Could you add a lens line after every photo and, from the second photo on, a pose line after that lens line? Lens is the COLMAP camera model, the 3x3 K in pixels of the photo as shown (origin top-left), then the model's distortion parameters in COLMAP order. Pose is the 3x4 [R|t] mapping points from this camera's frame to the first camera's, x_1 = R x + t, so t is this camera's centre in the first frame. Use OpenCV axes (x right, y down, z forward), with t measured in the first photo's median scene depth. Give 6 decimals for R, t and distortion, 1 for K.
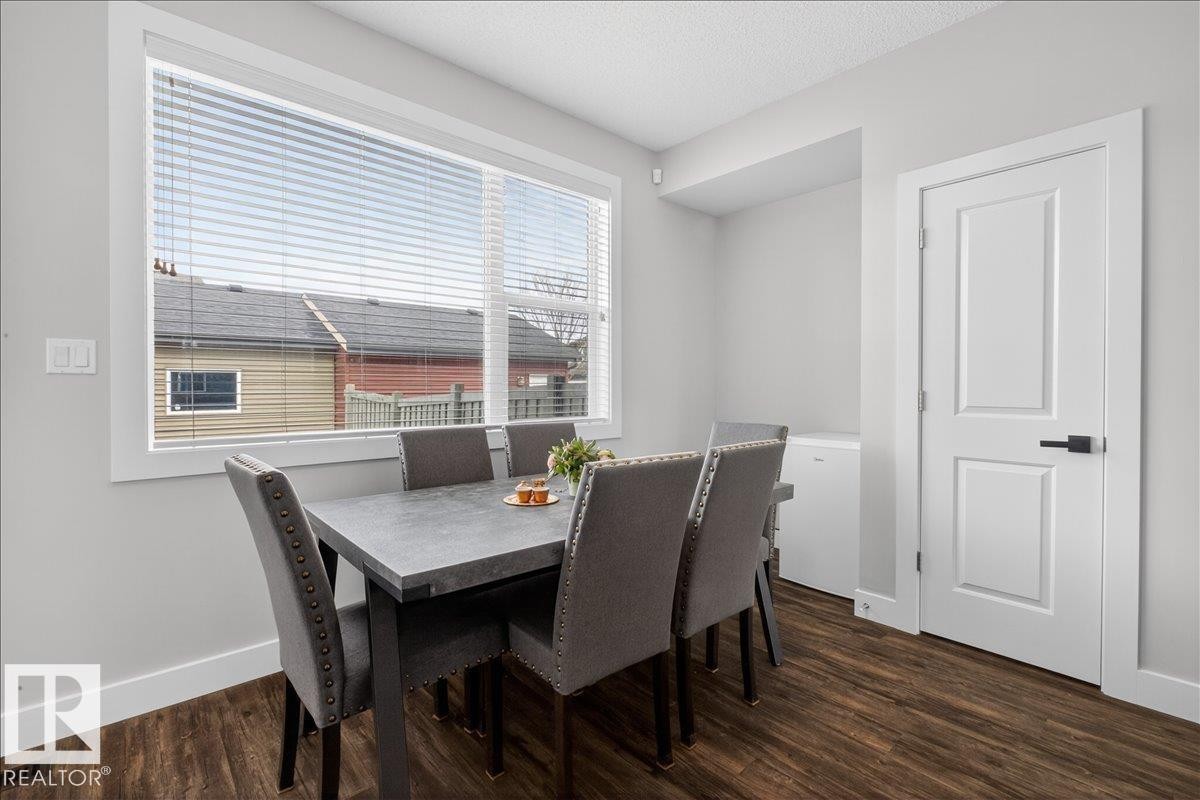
lens RADIAL K [[528.9, 0, 601.5], [0, 528.9, 388.6], [0, 0, 1]] dist [-0.004070, 0.001280]
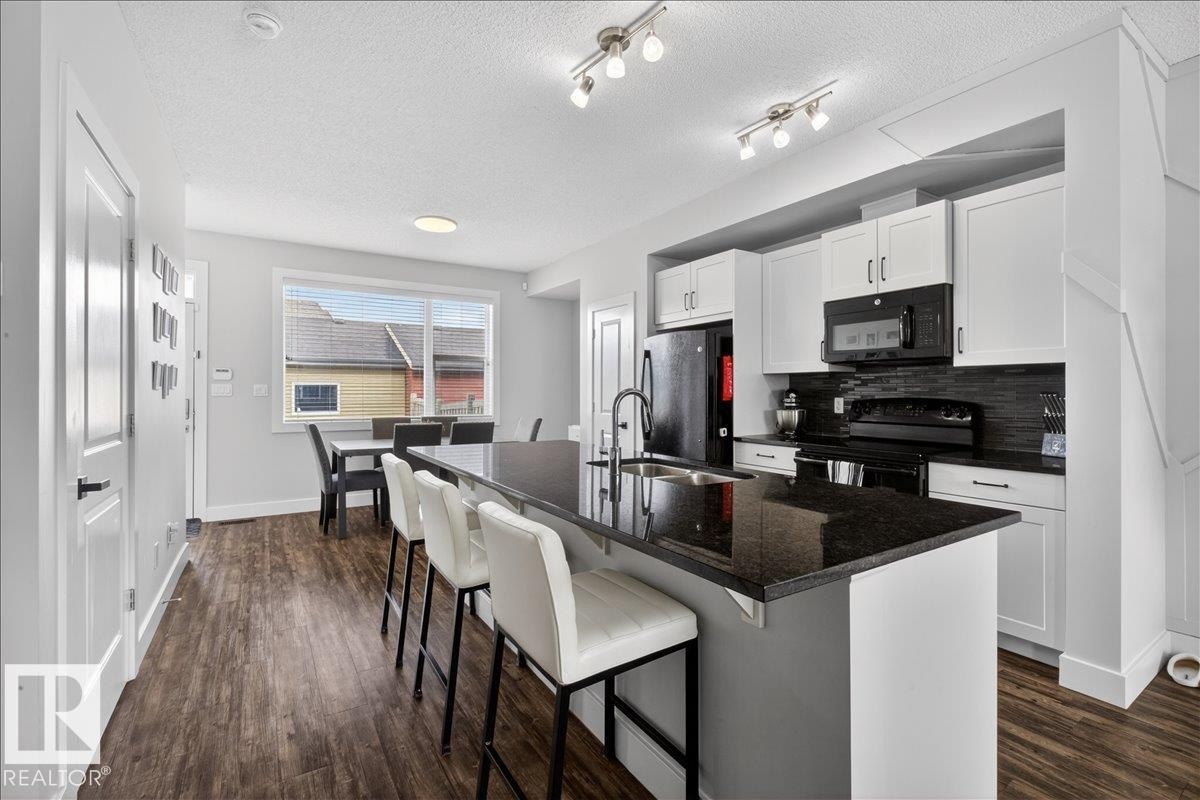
lens RADIAL K [[522.8, 0, 603.8], [0, 522.8, 391.6], [0, 0, 1]] dist [-0.030670, 0.000195]
pose [[0.988717, 0.001398, -0.149789, 0.645644], [-0.002644, 0.999964, -0.008120, -0.015895], [0.149772, 0.008424, 0.988685, -0.763927]]
